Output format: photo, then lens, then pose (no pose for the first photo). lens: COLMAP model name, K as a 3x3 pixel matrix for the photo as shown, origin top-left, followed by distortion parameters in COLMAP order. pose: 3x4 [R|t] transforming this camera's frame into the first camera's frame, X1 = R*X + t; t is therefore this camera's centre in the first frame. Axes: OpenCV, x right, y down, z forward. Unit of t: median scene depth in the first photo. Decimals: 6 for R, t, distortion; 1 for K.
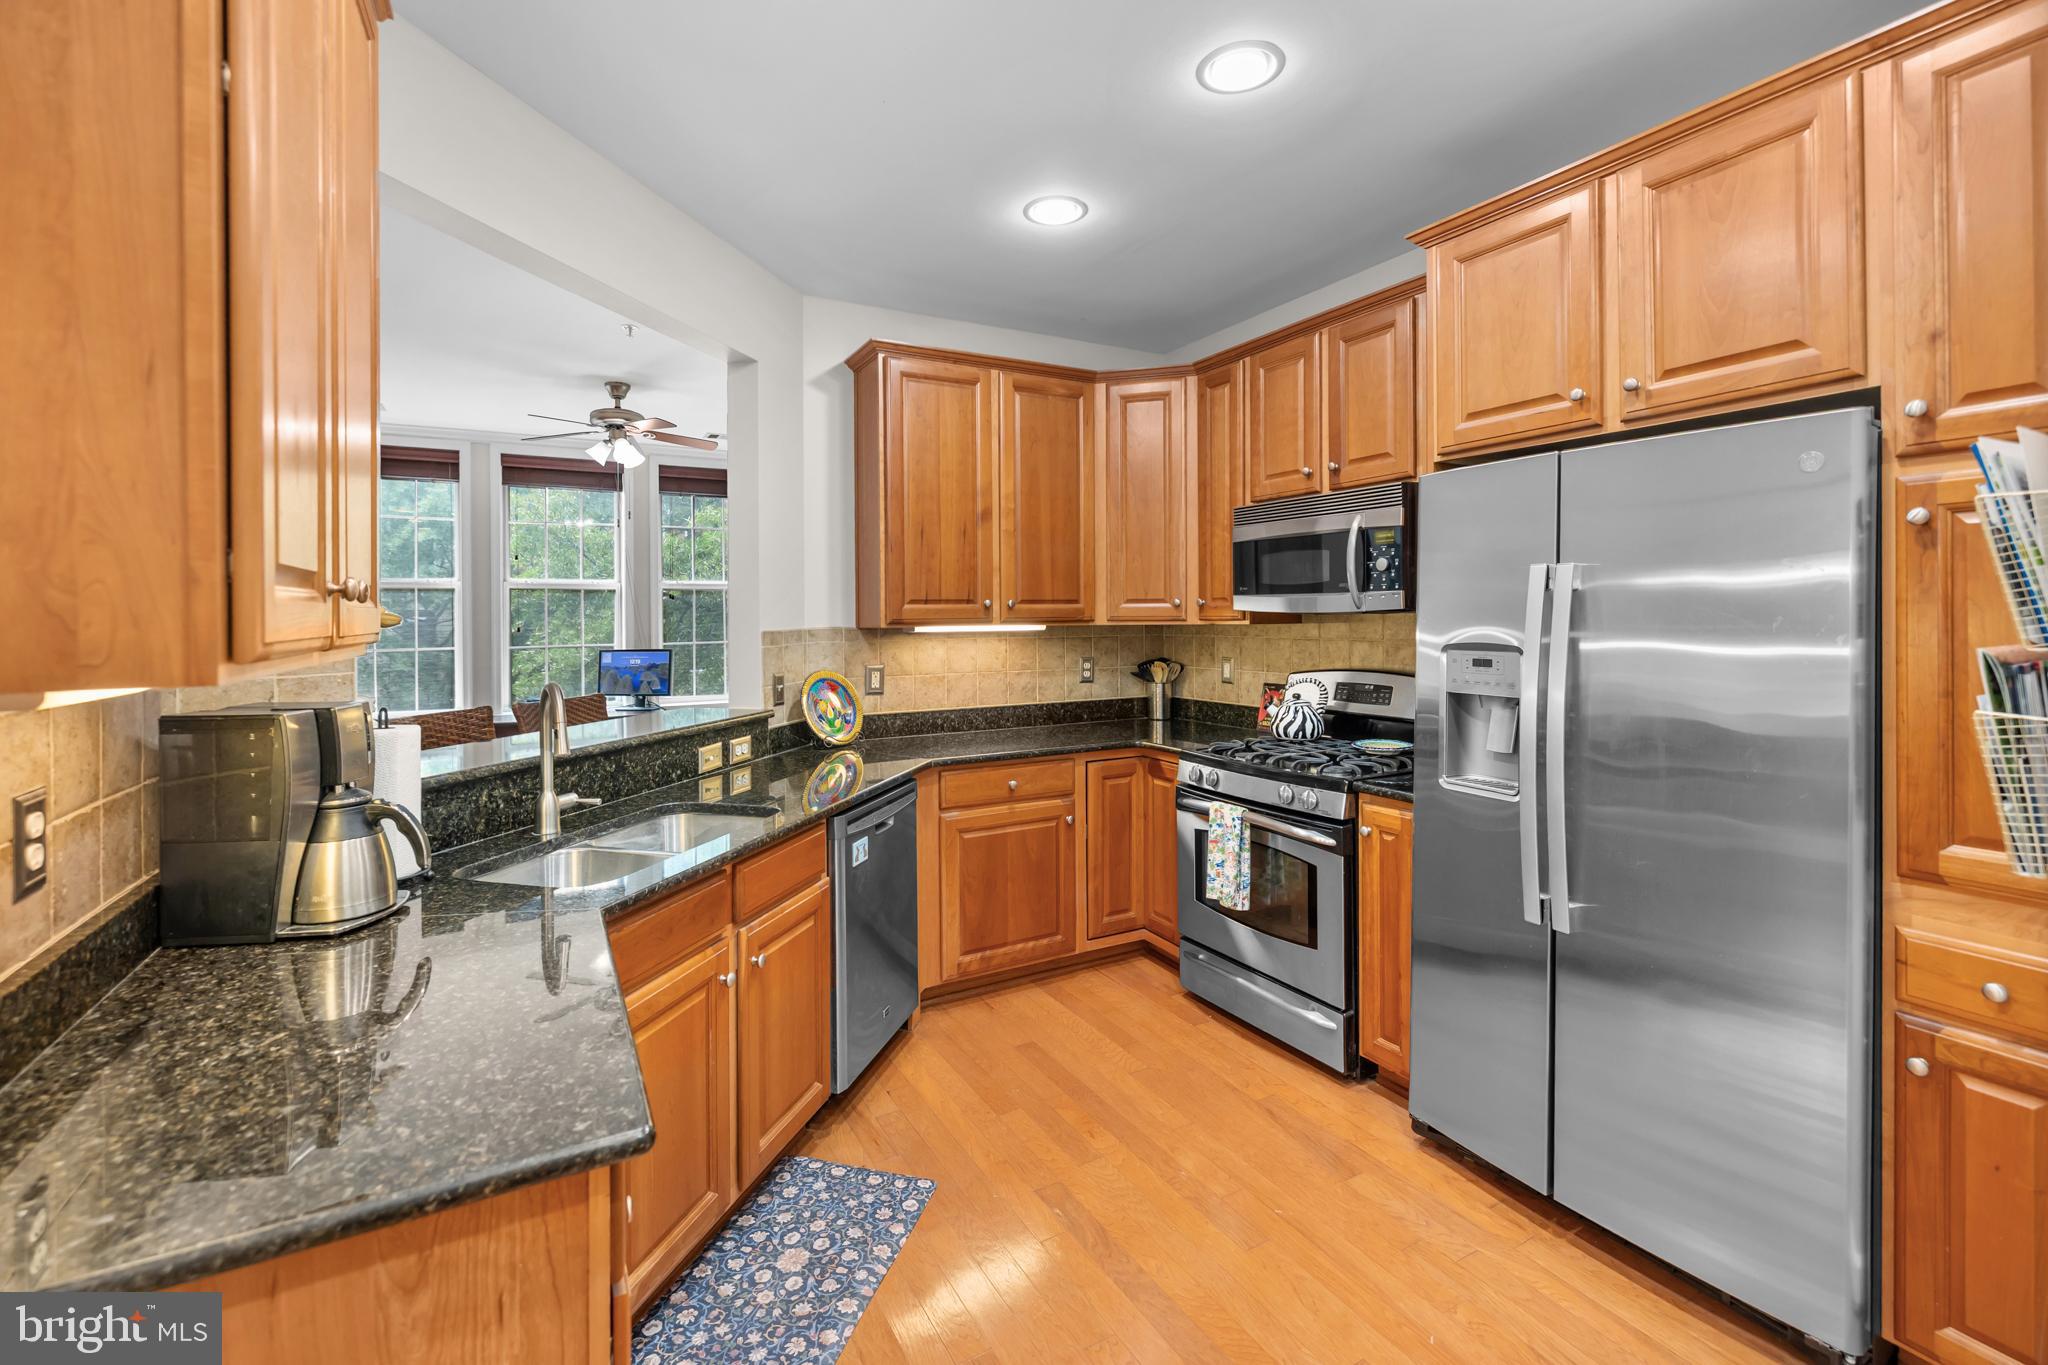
lens RADIAL K [[885.2, 0, 1019.0], [0, 885.2, 621.3], [0, 0, 1]] dist [0.005047, -0.000047]
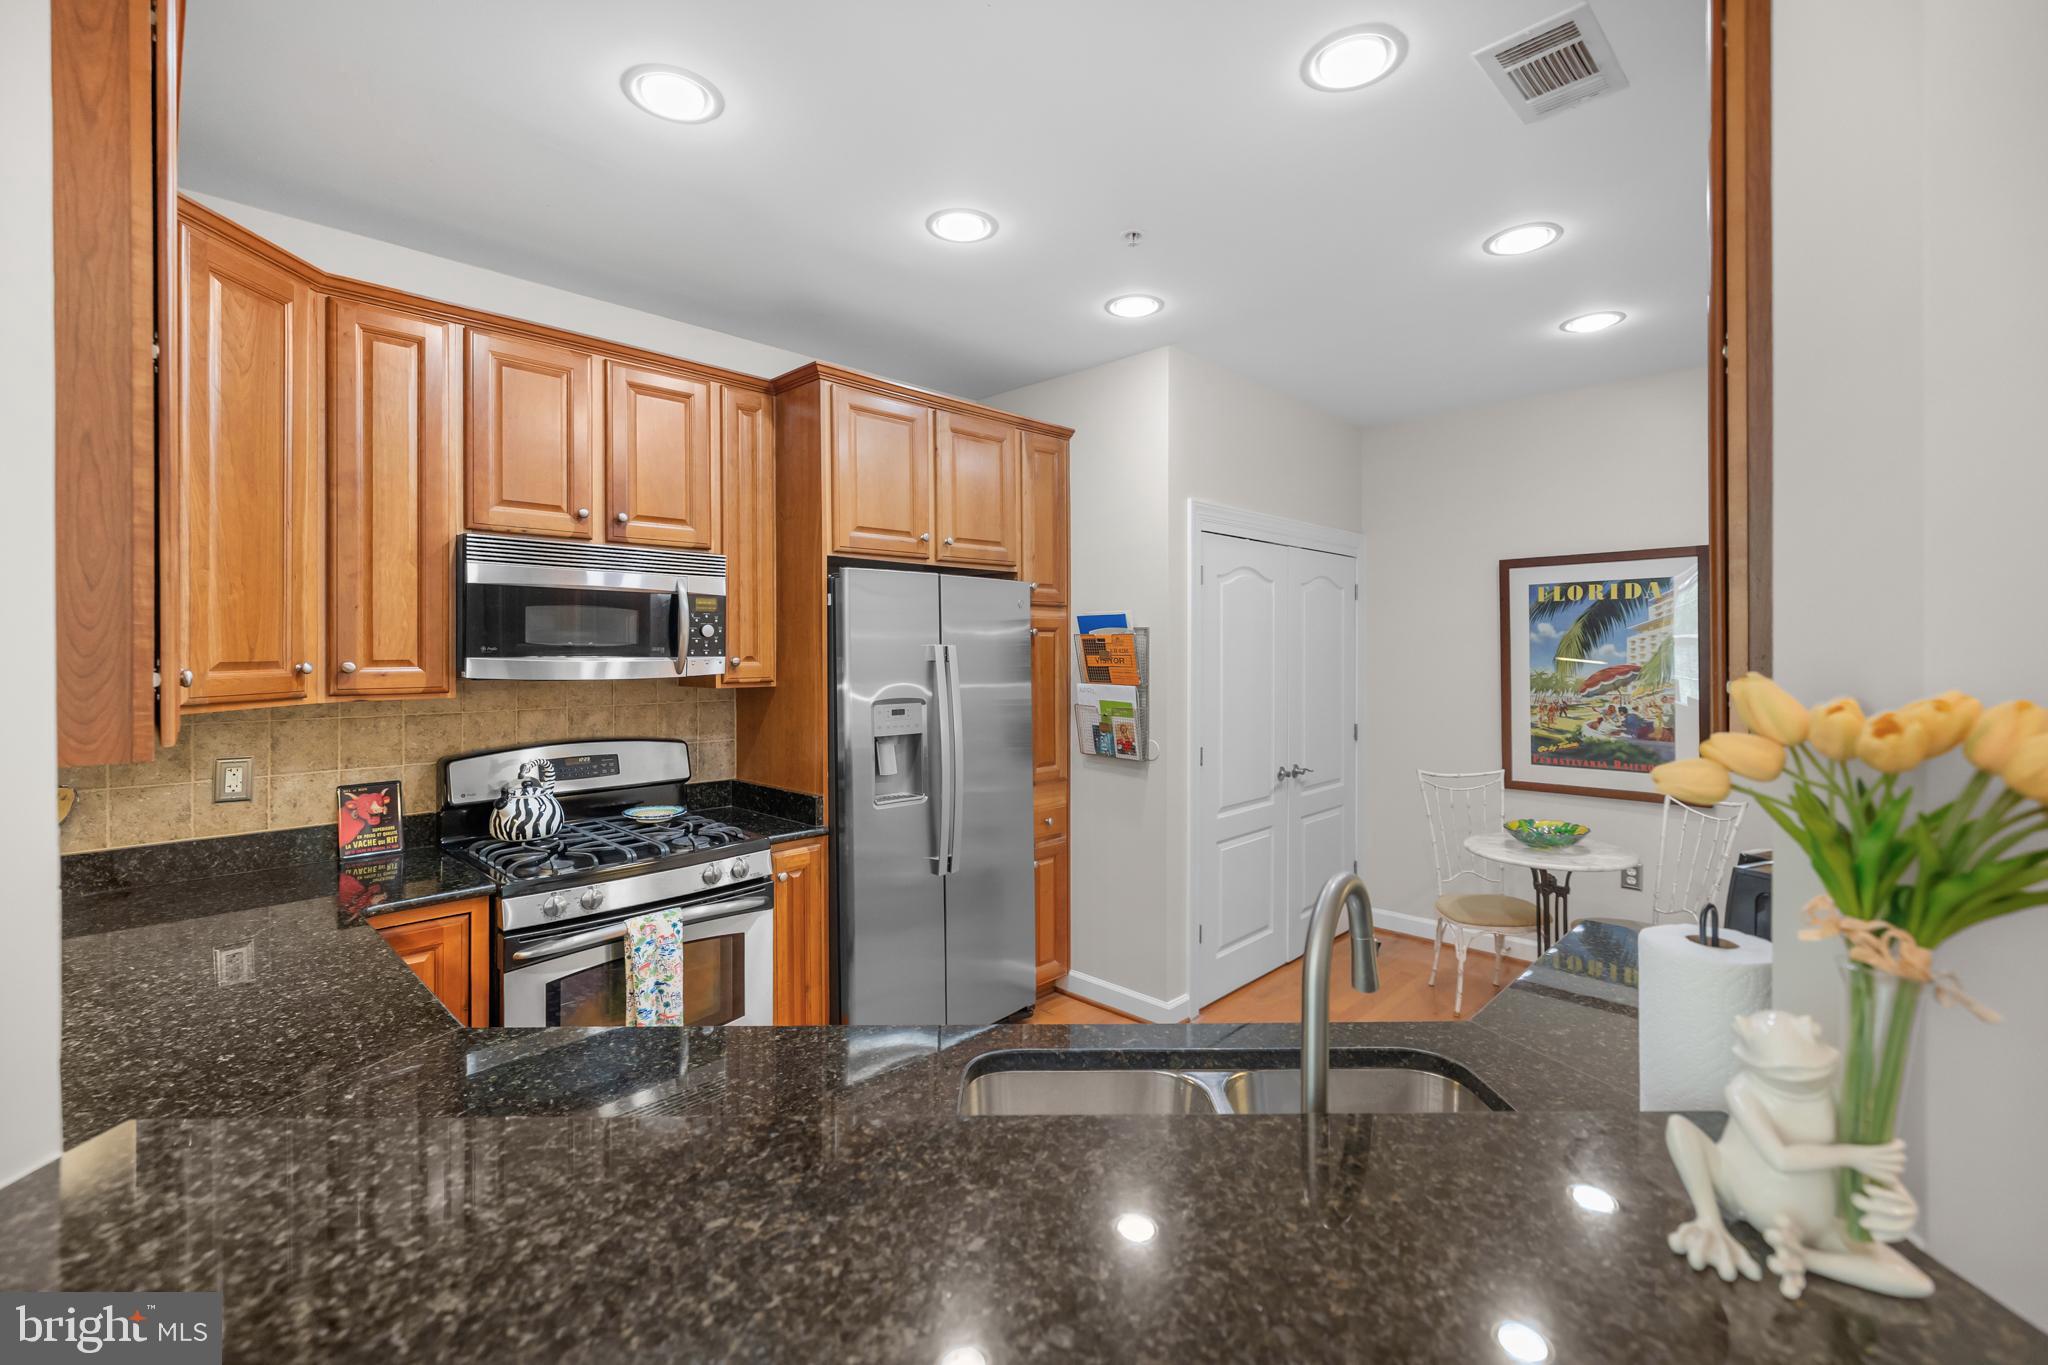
lens RADIAL K [[874.9, 0, 1020.2], [0, 874.9, 652.1], [0, 0, 1]] dist [0.001632, 0.000103]
pose [[-0.281564, 0.003386, 0.959536, -0.604009], [0.009298, 0.999956, -0.000800, -0.031337], [-0.959497, 0.008697, -0.281583, 0.841499]]
